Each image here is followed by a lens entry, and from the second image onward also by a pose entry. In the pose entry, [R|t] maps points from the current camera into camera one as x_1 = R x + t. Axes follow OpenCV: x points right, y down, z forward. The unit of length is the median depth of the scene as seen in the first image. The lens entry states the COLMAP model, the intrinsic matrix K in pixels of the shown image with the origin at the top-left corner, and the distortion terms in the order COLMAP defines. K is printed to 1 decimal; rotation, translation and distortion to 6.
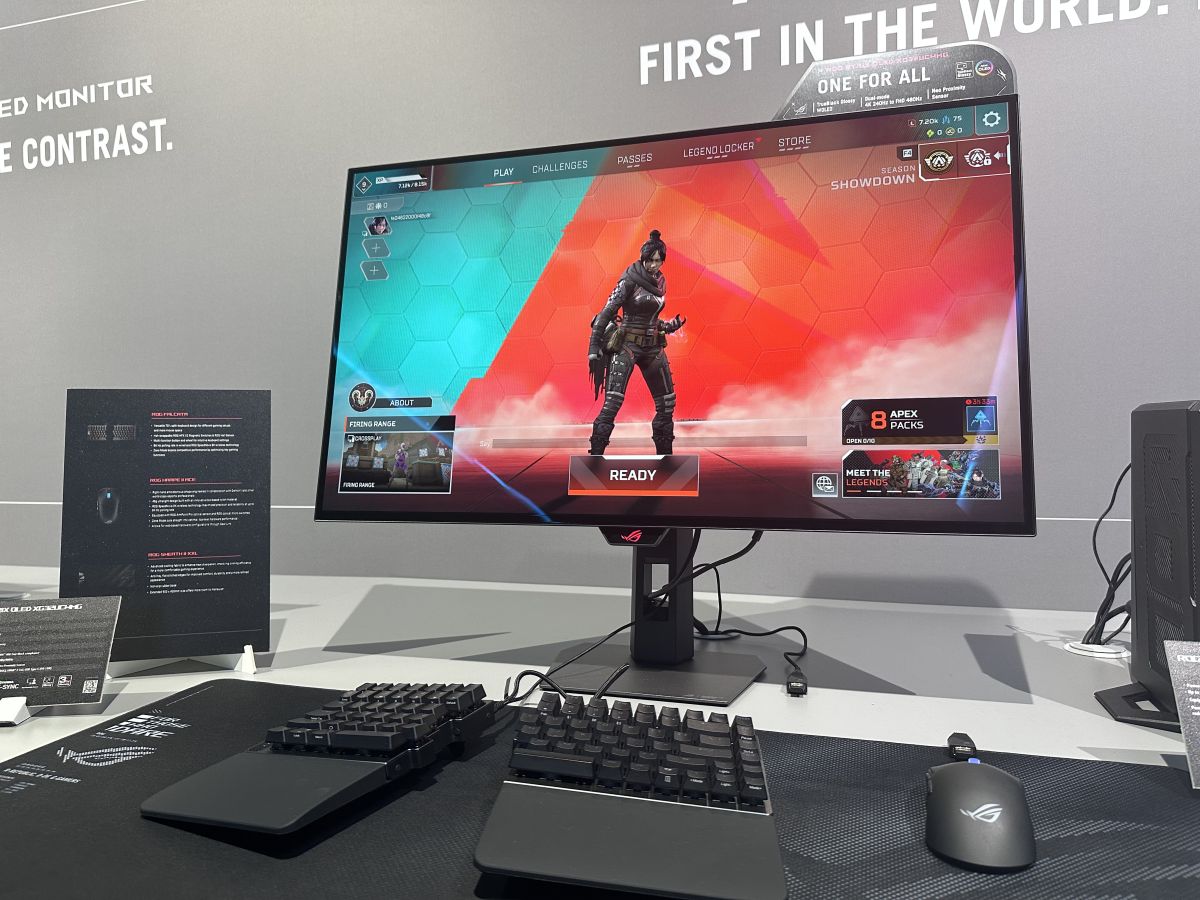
lens RADIAL K [[852.8, 0, 600.0], [0, 852.8, 450.0], [0, 0, 1]] dist [0.109296, -0.239967]
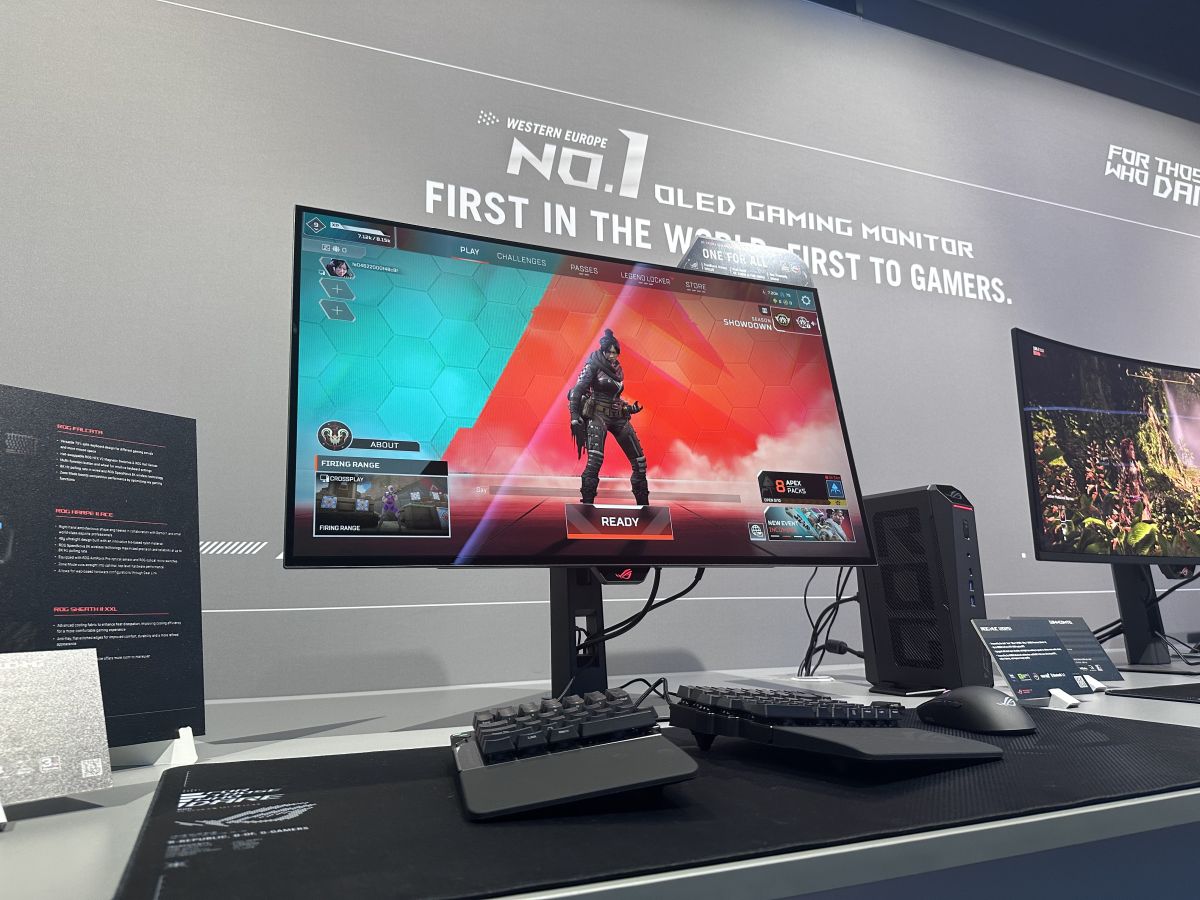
lens RADIAL K [[849.9, 0, 600.0], [0, 849.9, 450.0], [0, 0, 1]] dist [0.039112, -0.062696]
pose [[0.754776, 0.111889, 0.646370, -0.684928], [0.025910, 0.979492, -0.199809, 0.151788], [-0.655471, 0.167558, 0.736398, 0.143548]]
